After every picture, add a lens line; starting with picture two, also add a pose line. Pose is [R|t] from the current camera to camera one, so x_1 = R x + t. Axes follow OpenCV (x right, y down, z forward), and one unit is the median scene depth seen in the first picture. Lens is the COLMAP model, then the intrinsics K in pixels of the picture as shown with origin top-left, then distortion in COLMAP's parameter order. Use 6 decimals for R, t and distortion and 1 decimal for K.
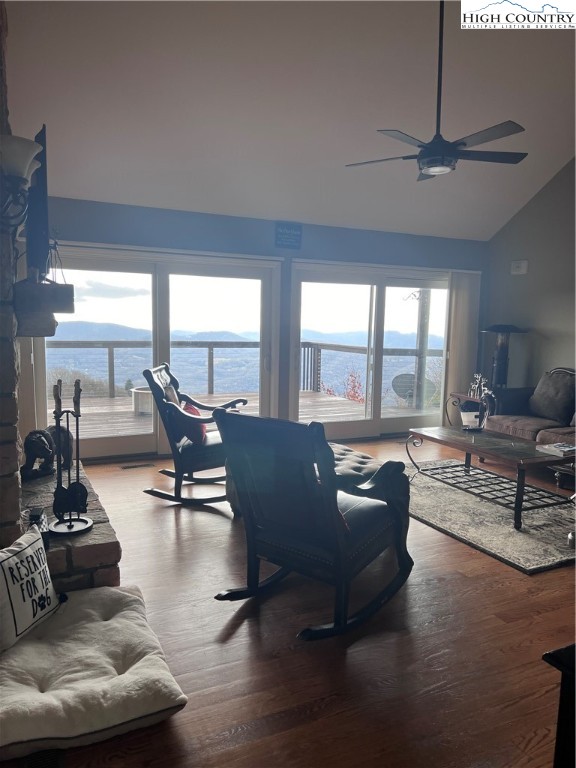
lens RADIAL K [[571.1, 0, 292.1], [0, 571.1, 383.3], [0, 0, 1]] dist [0.059529, -0.065191]
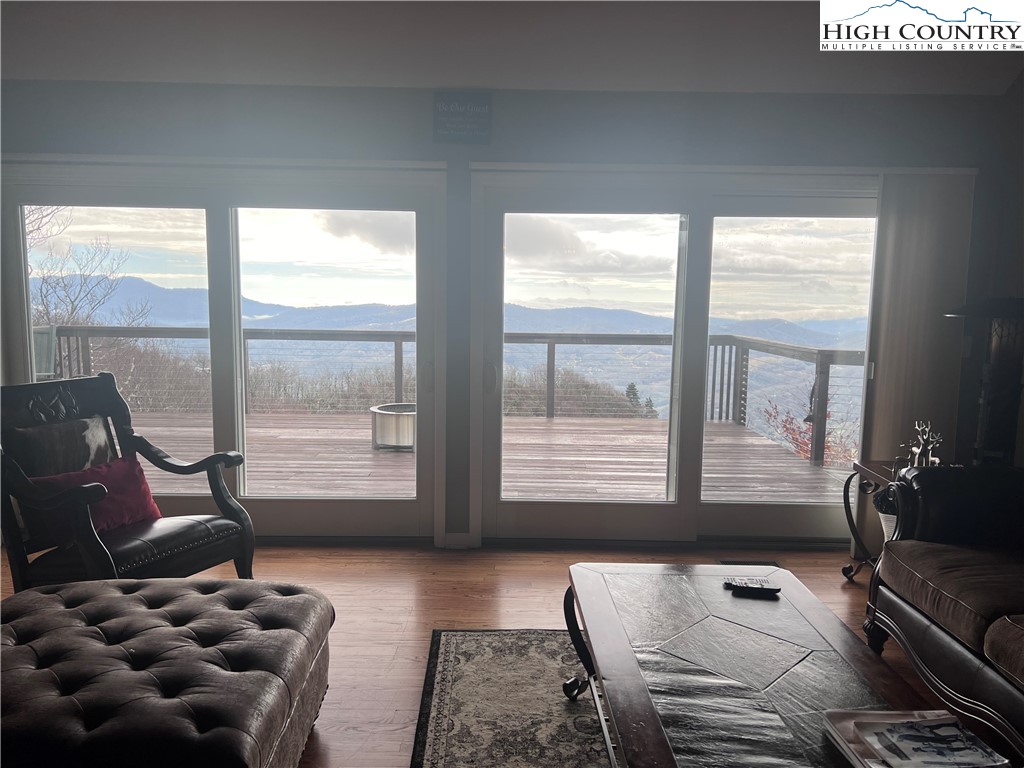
lens RADIAL K [[761.4, 0, 510.7], [0, 761.4, 387.9], [0, 0, 1]] dist [0.059529, -0.065191]
pose [[0.895301, 0.045210, -0.443162, 0.237008], [-0.046411, 0.998889, 0.008141, -0.024104], [0.443037, 0.013279, 0.896405, 0.307670]]
